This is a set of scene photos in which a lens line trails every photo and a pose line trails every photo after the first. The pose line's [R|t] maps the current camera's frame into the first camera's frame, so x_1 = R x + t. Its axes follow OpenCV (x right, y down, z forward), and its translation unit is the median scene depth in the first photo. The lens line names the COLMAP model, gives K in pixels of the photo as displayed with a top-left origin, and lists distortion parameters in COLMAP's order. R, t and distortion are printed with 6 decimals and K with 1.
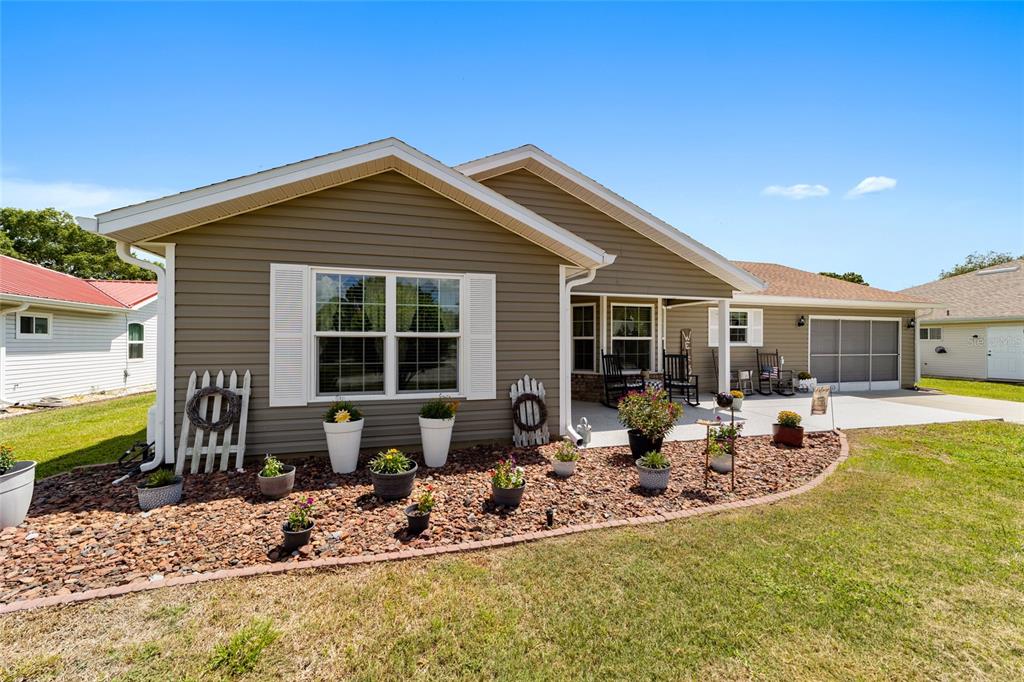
lens RADIAL K [[394.7, 0, 509.4], [0, 394.7, 341.0], [0, 0, 1]] dist [-0.012700, 0.006183]
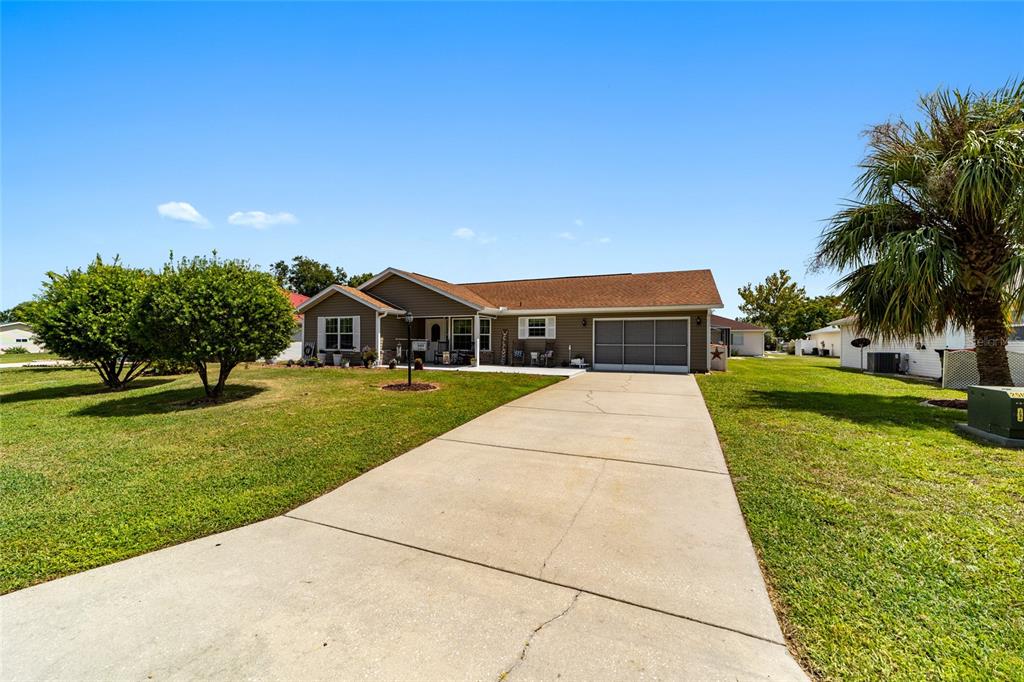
lens RADIAL K [[394.7, 0, 510.7], [0, 394.7, 338.4], [0, 0, 1]] dist [-0.012700, 0.006183]
pose [[0.778606, -0.004960, -0.627493, 1.949608], [-0.003104, 0.999926, -0.011755, 0.040426], [0.627505, 0.011100, 0.778533, -0.522279]]
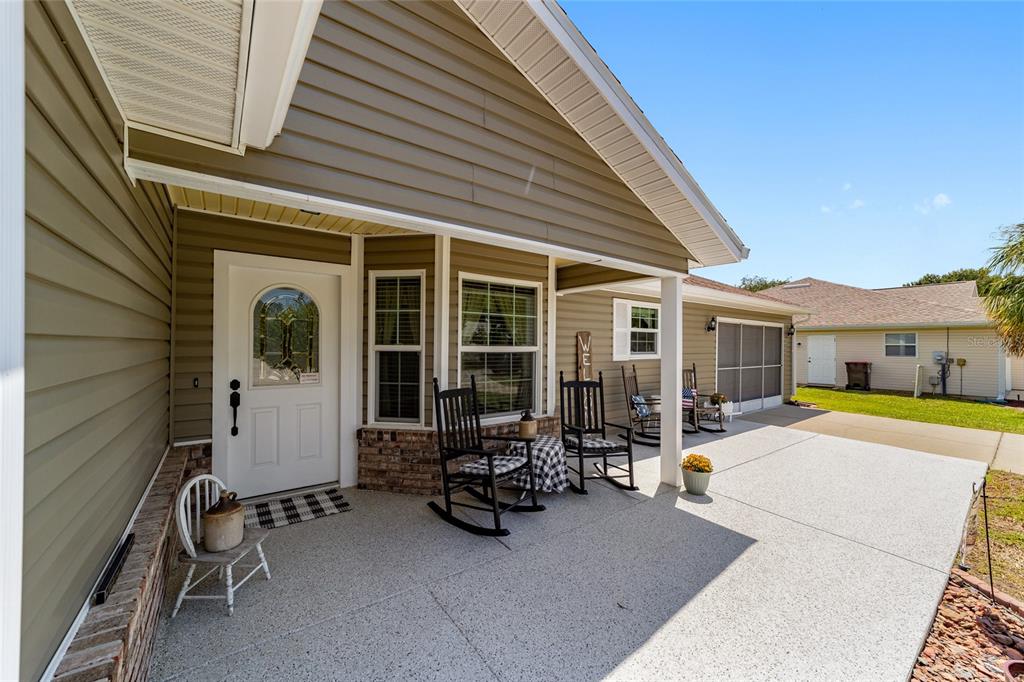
lens RADIAL K [[394.7, 0, 509.9], [0, 394.7, 343.5], [0, 0, 1]] dist [-0.012700, 0.006183]
pose [[0.933960, 0.007023, 0.357309, 0.154664], [-0.007292, 0.999973, -0.000595, -0.014354], [-0.357304, -0.002050, 0.933986, 0.569140]]
